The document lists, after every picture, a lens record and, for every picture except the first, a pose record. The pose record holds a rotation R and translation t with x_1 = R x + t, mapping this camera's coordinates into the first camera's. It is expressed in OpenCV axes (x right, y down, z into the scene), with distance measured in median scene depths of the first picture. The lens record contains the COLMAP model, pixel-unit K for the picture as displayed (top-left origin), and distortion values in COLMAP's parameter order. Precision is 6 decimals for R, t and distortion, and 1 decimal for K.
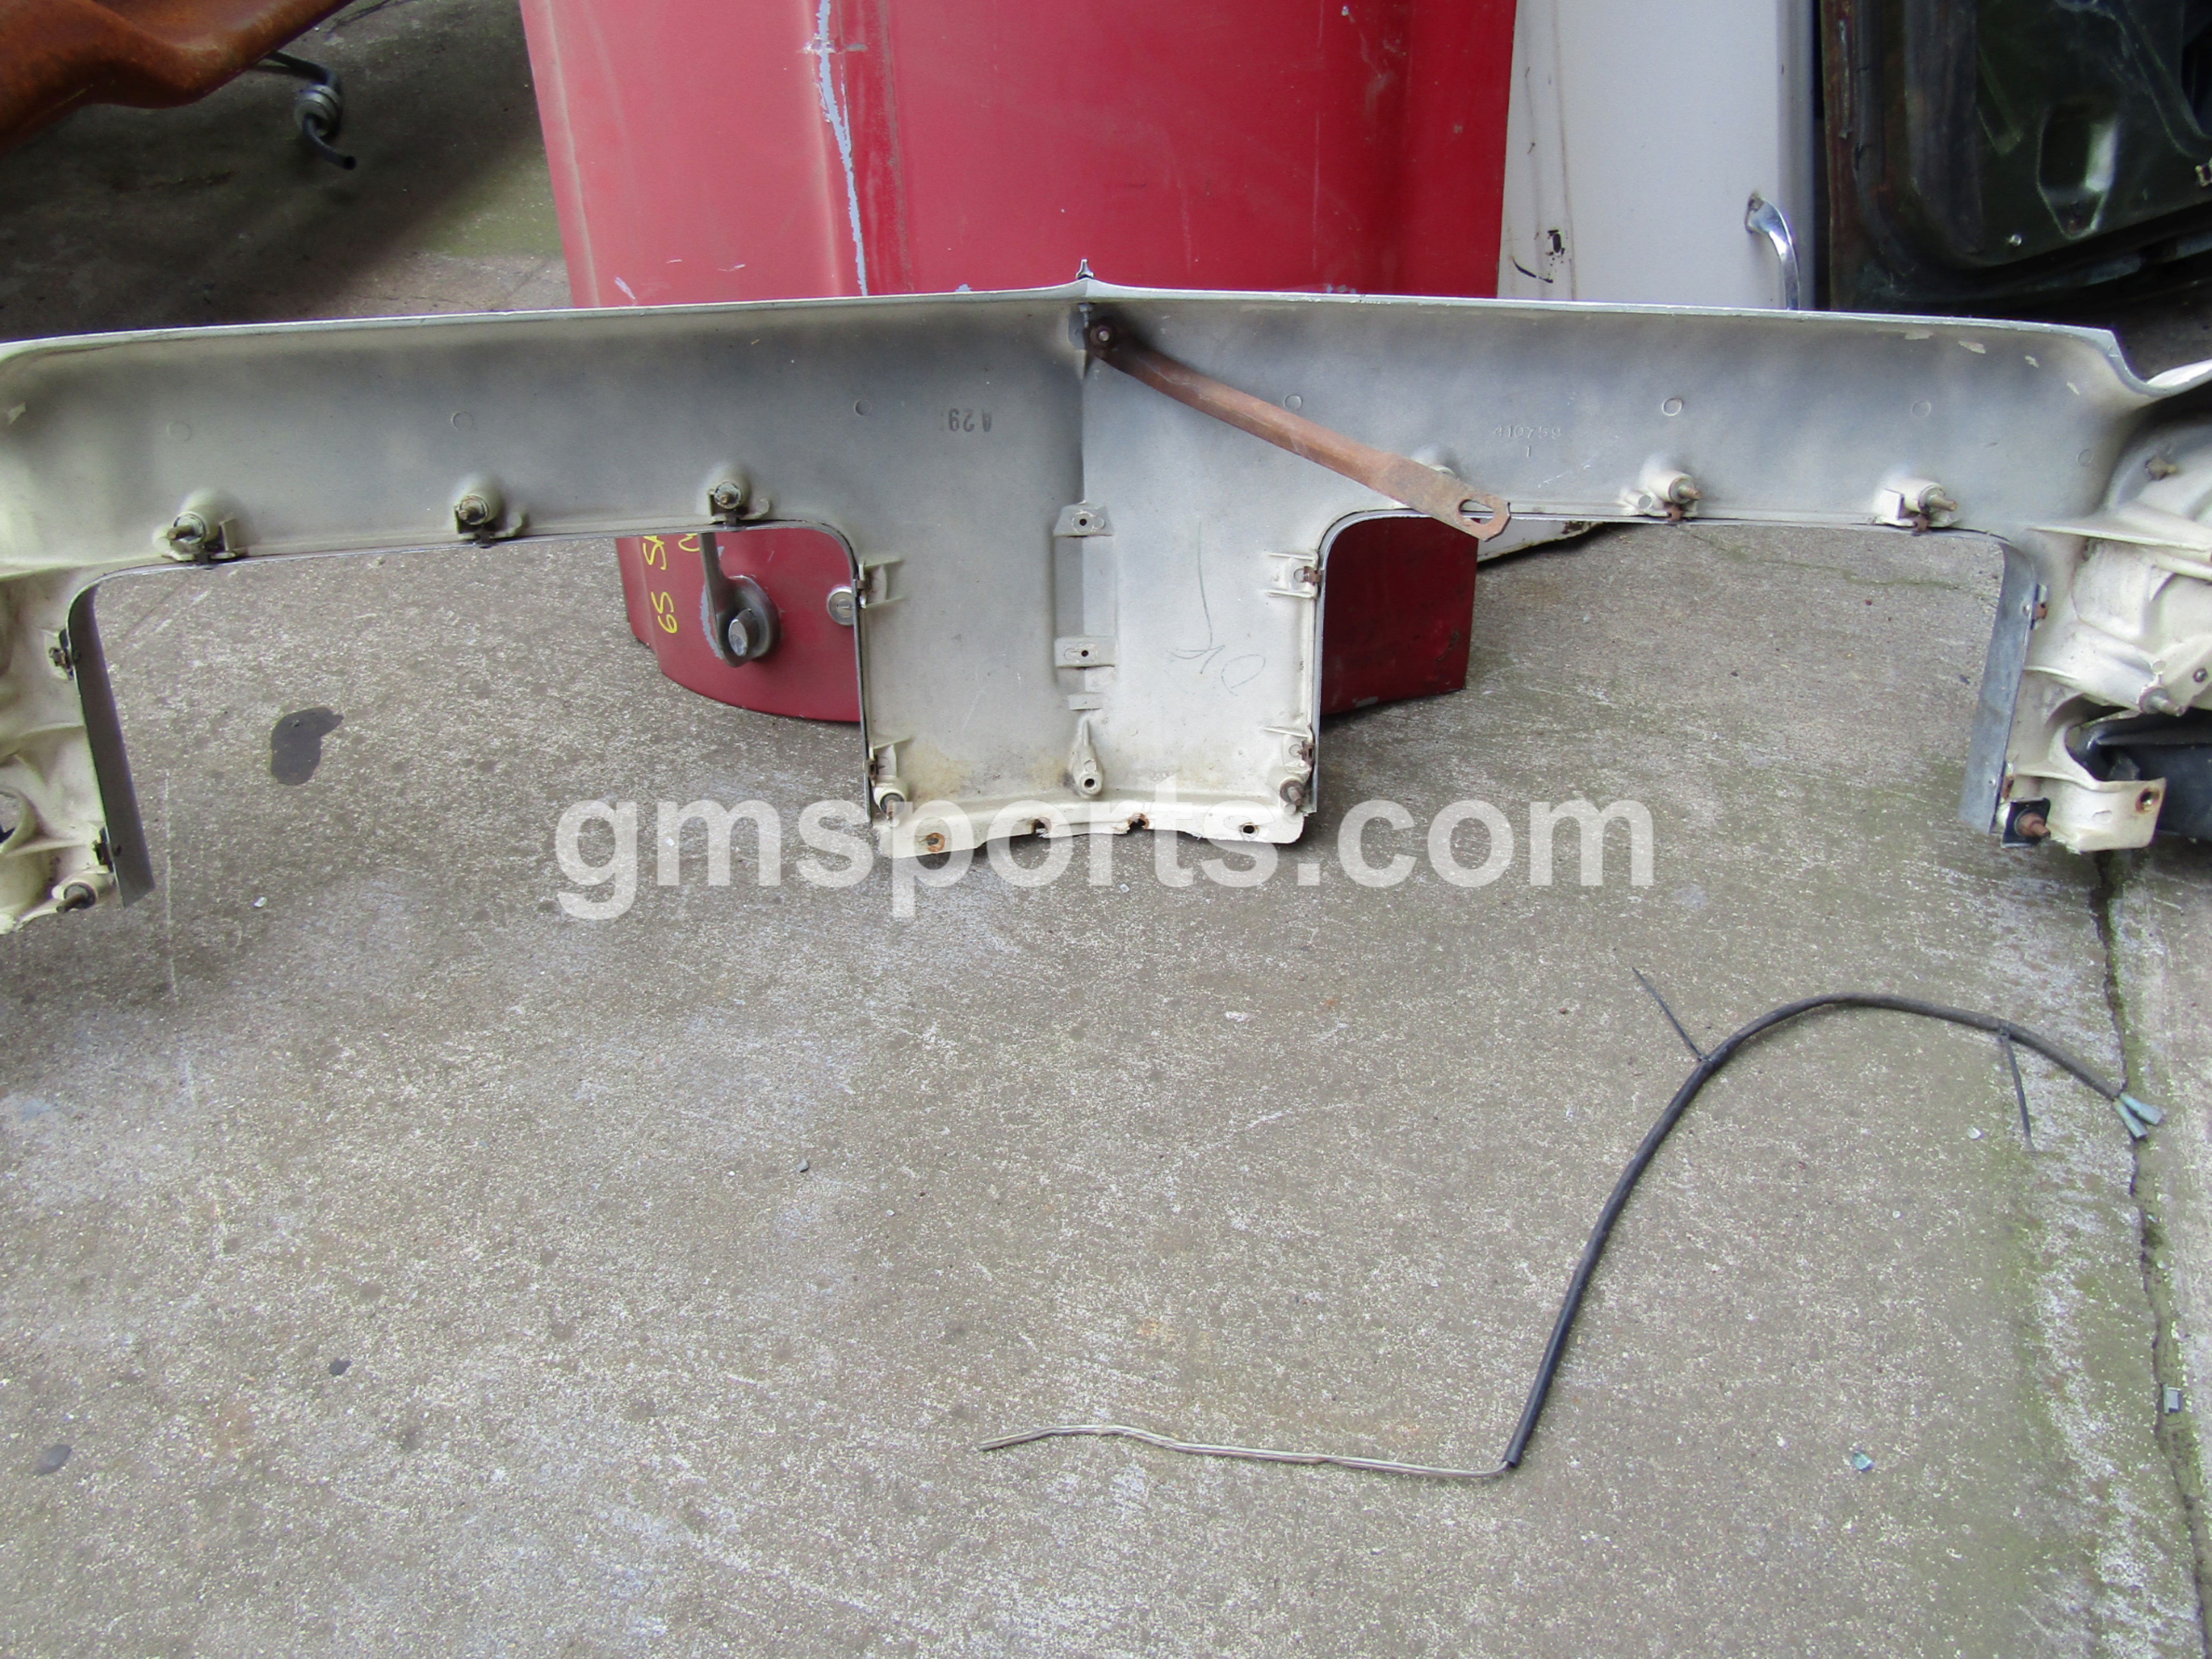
lens RADIAL K [[1575.9, 0, 1106.0], [0, 1575.9, 832.9], [0, 0, 1]] dist [-0.007893, 0.000990]
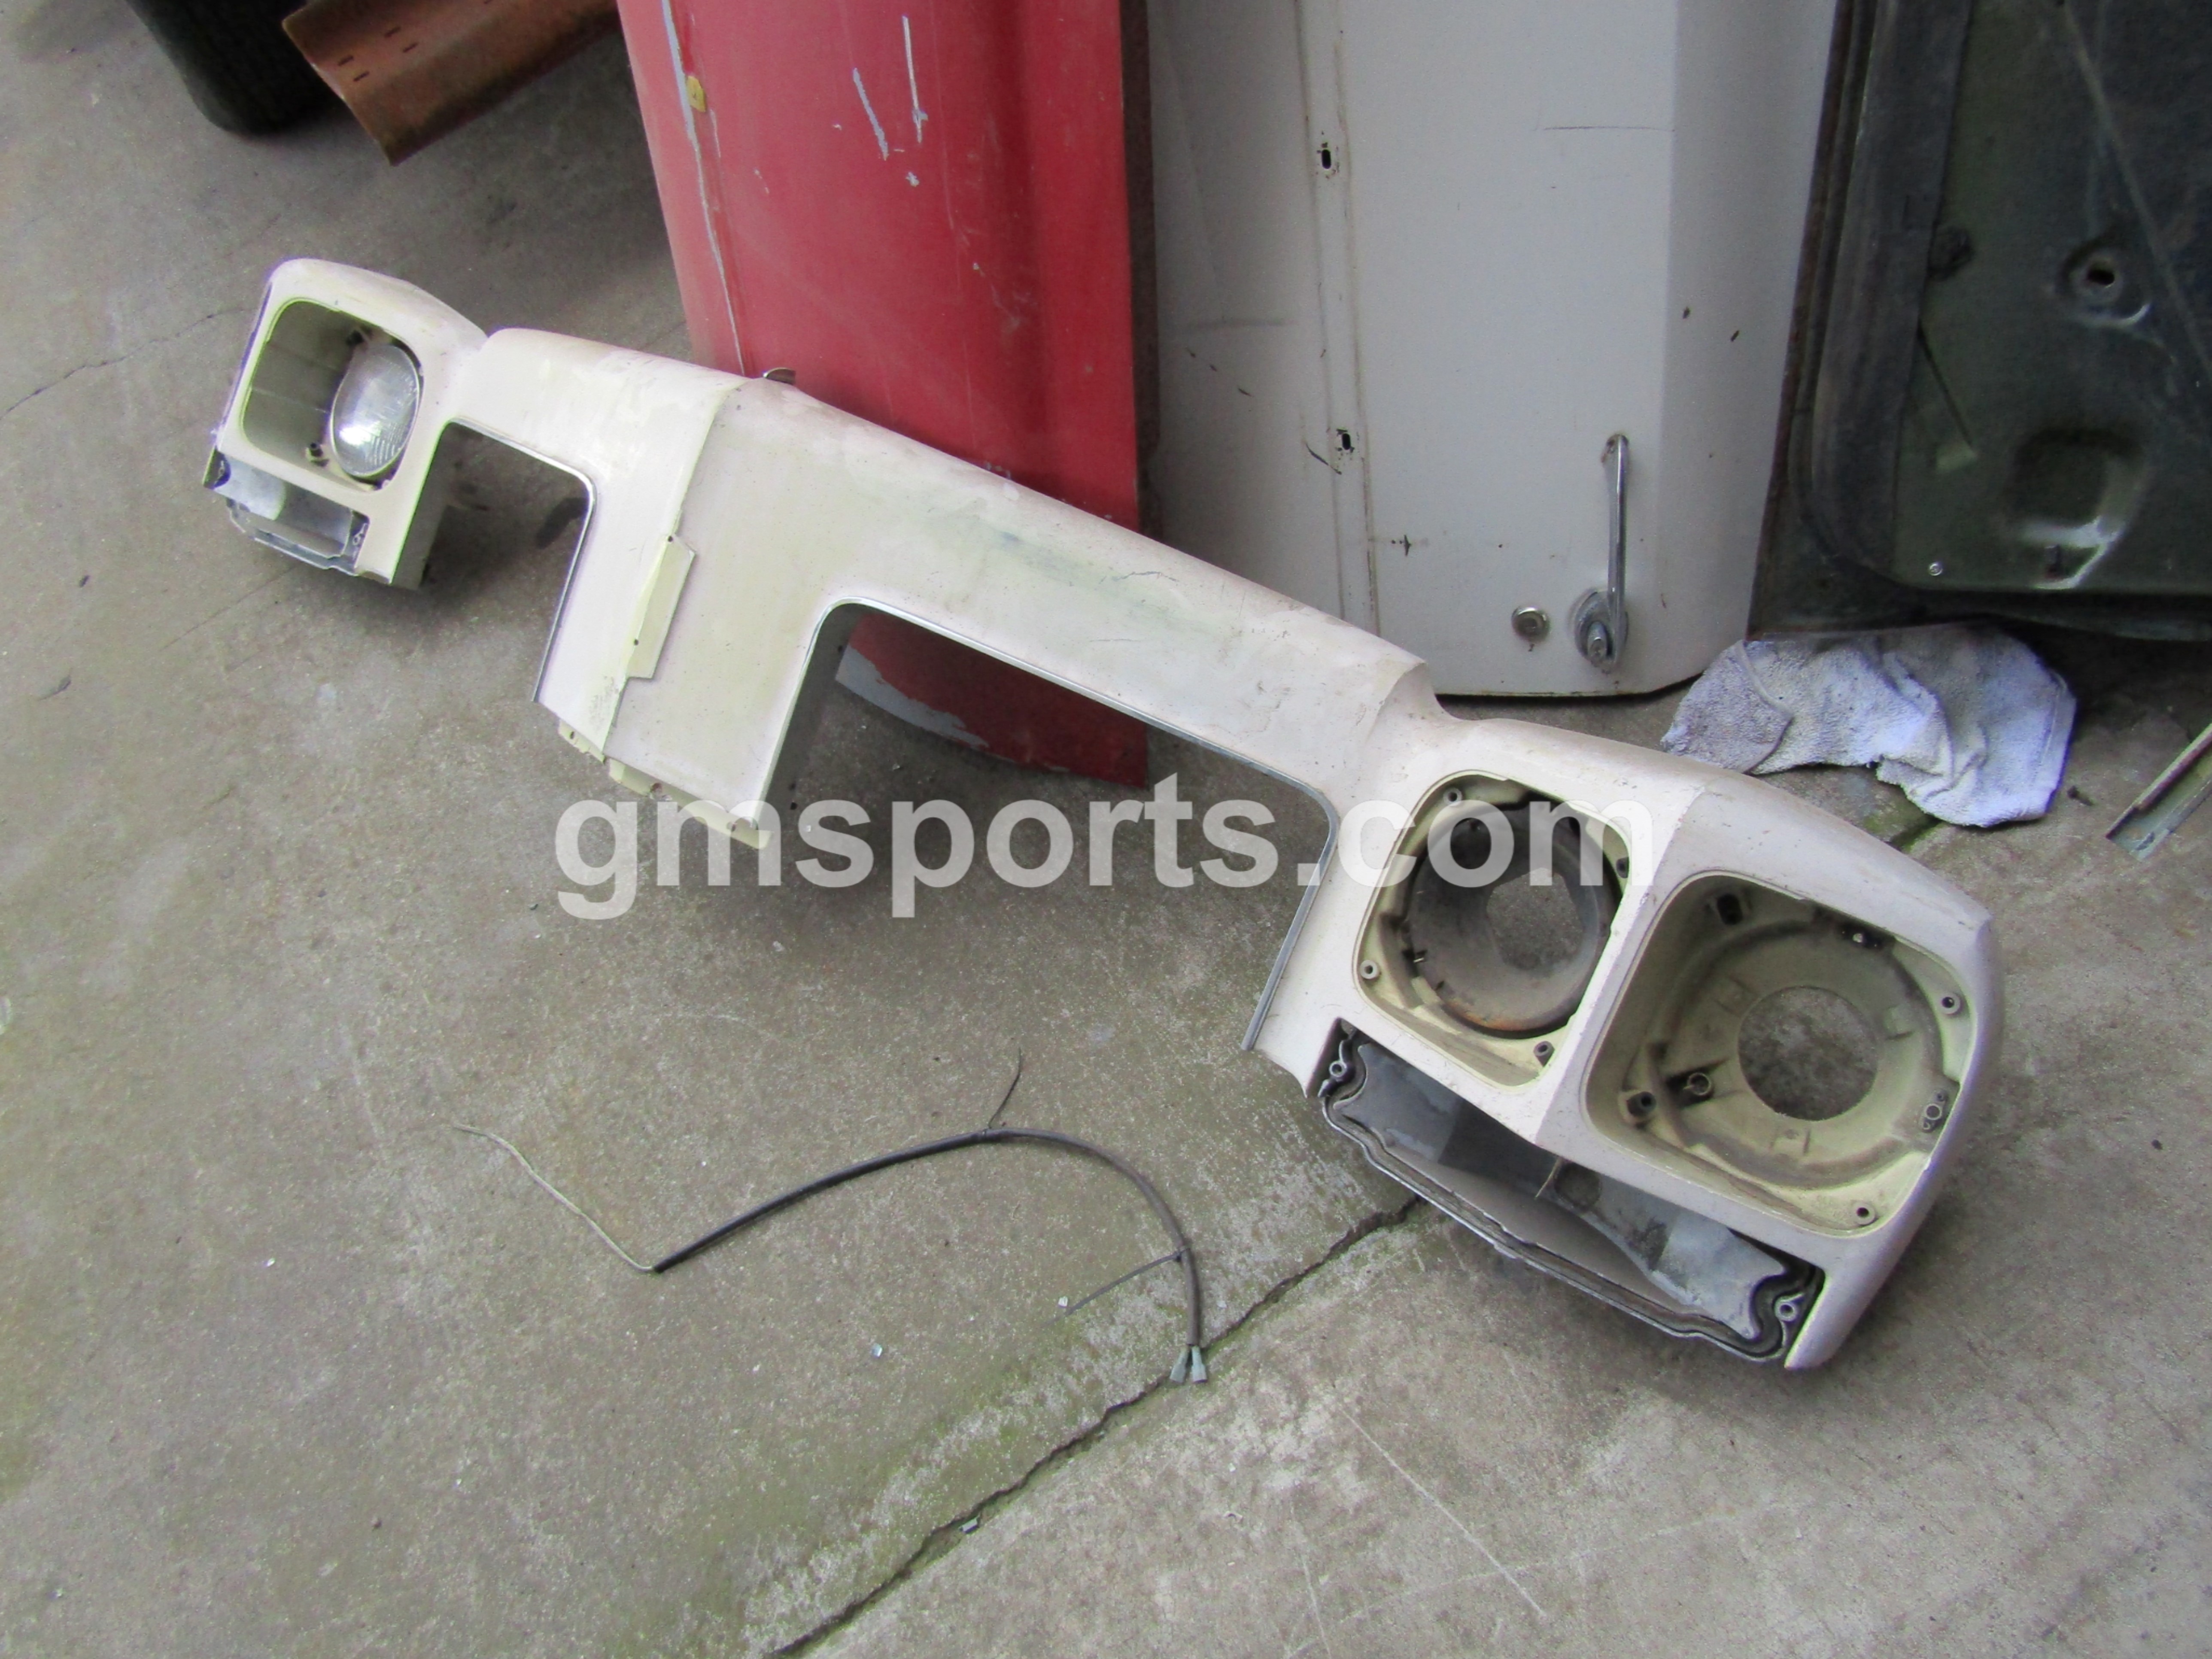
lens RADIAL K [[1575.9, 0, 1115.5], [0, 1575.9, 835.8], [0, 0, 1]] dist [-0.007893, 0.000990]
pose [[0.742526, 0.429651, -0.513863, 1.031308], [-0.284311, 0.896797, 0.339003, -0.564227], [0.606483, -0.105622, 0.788049, 0.063335]]
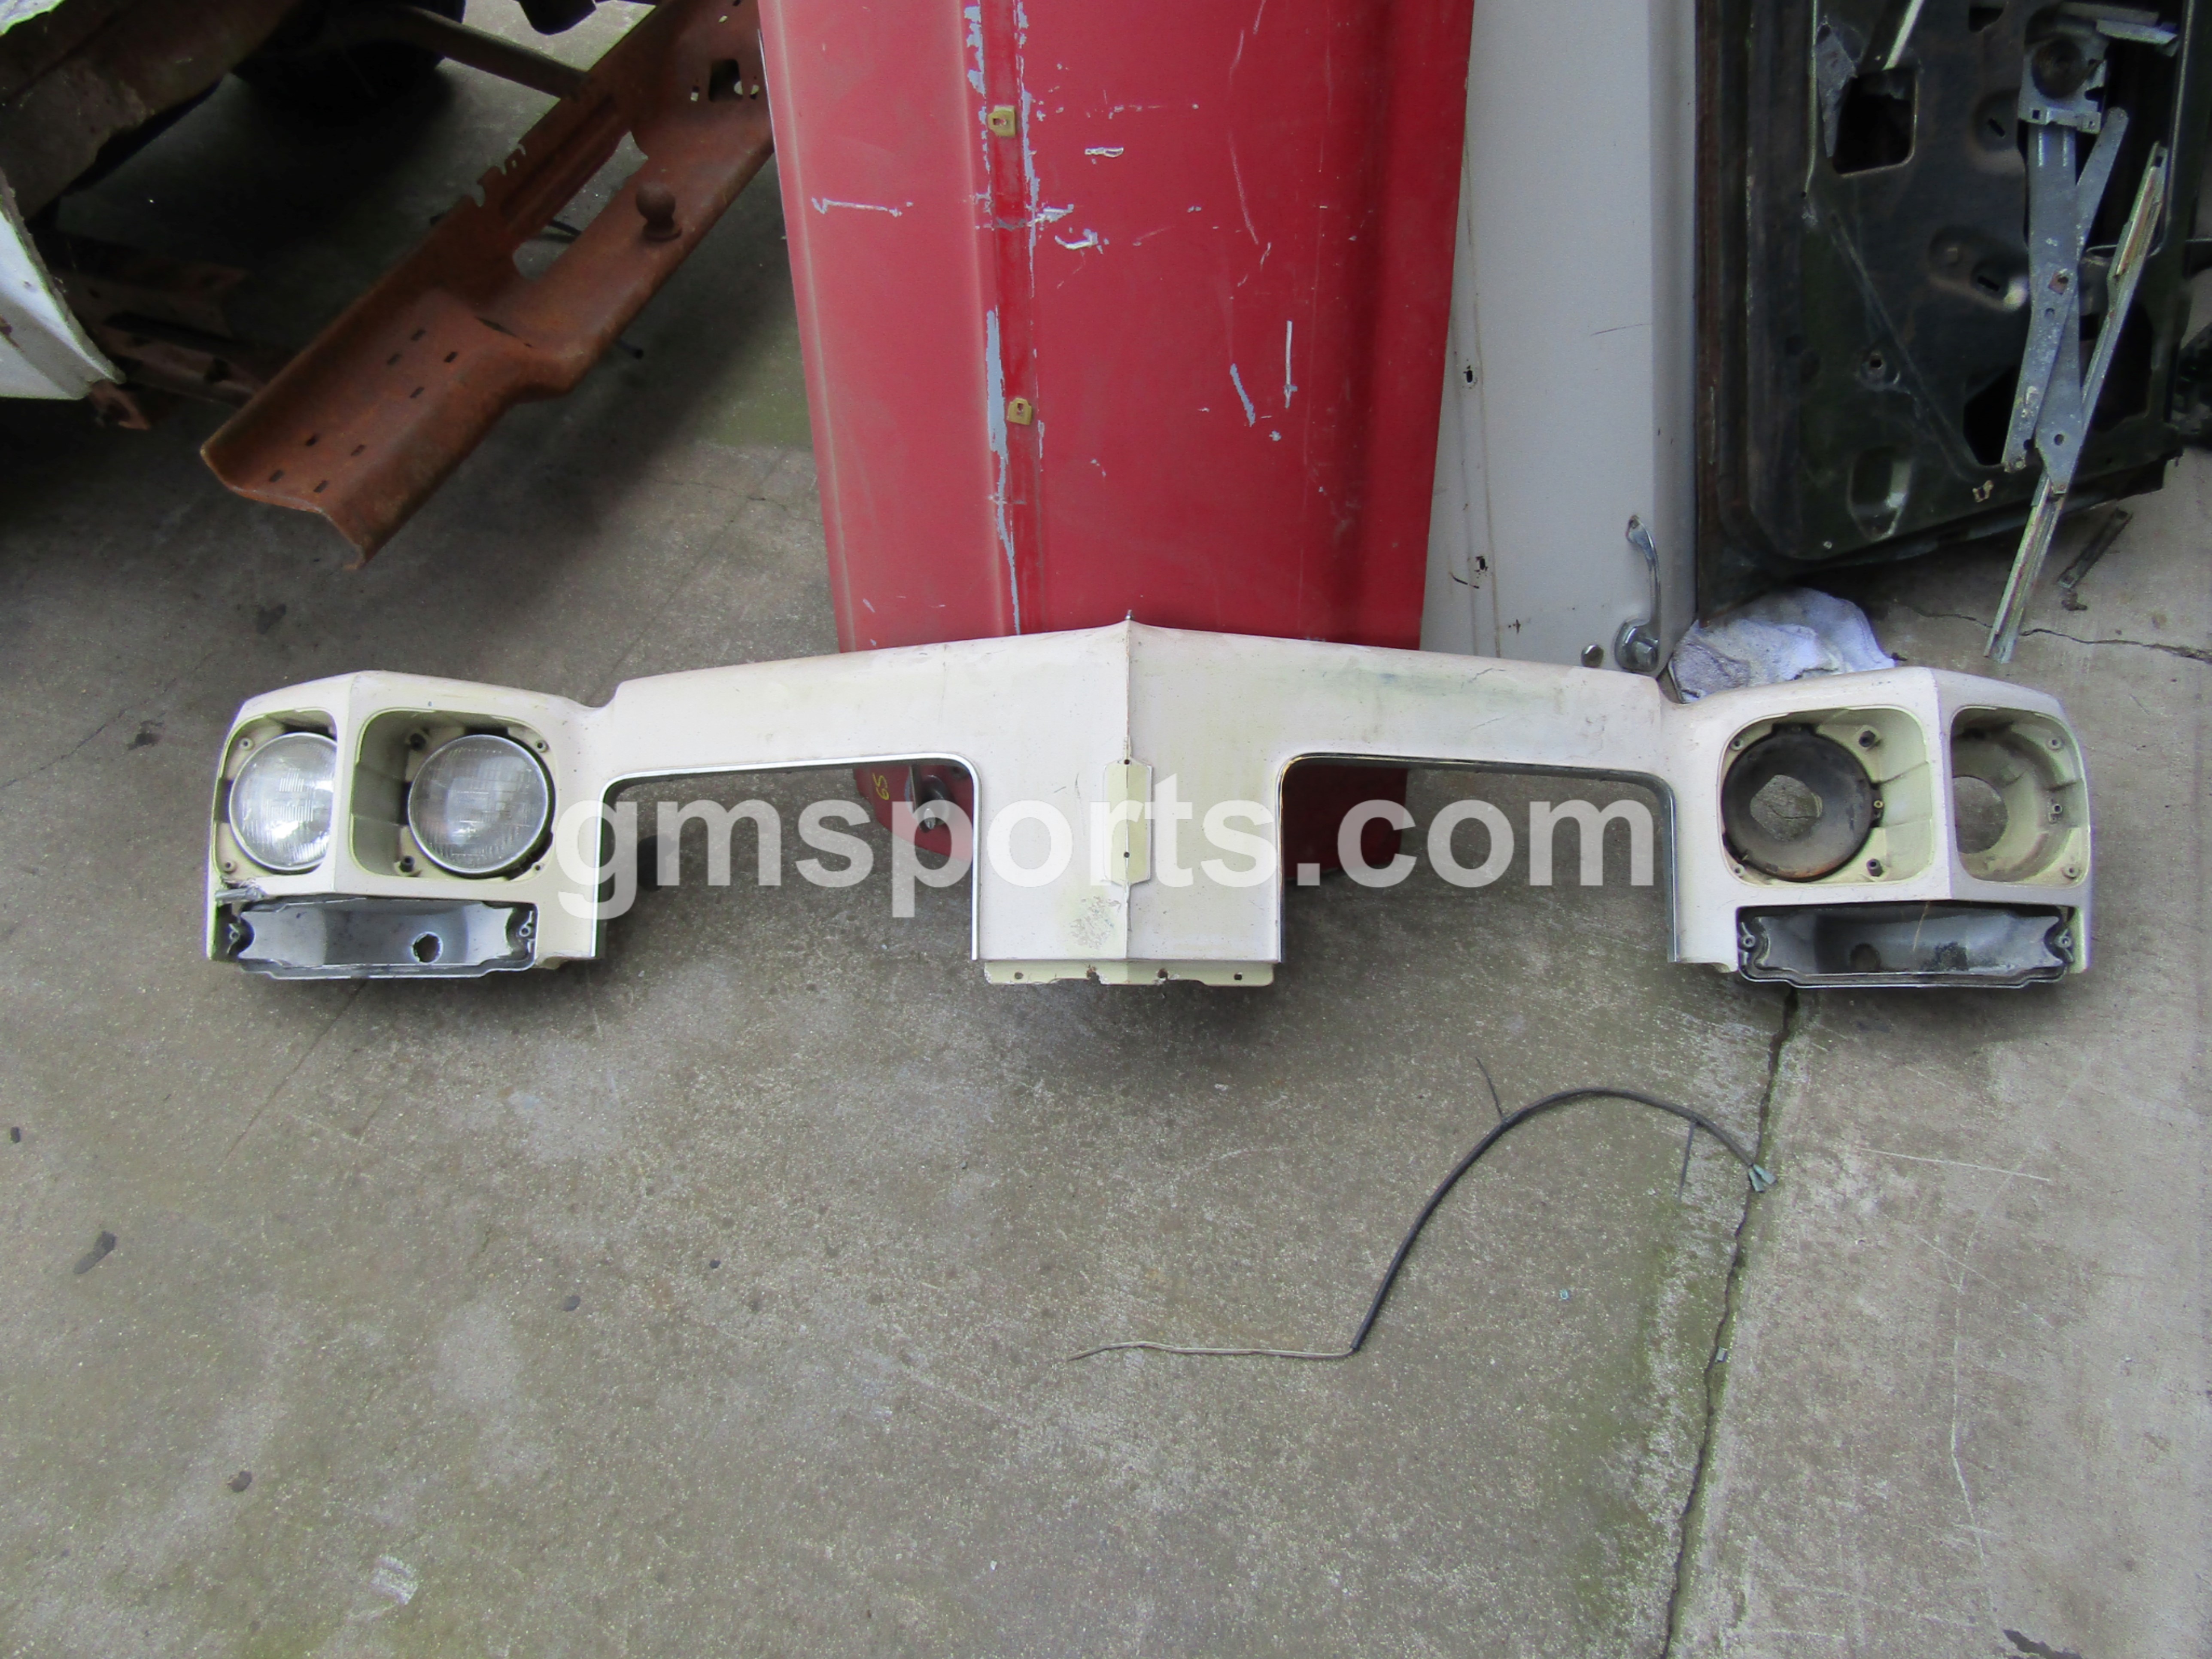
lens RADIAL K [[1575.9, 0, 1115.7], [0, 1575.9, 833.9], [0, 0, 1]] dist [-0.007893, 0.000990]
pose [[0.996499, 0.053984, -0.063845, 0.064071], [-0.047146, 0.993444, 0.104148, -0.325635], [0.069049, -0.100773, 0.992510, -0.650818]]
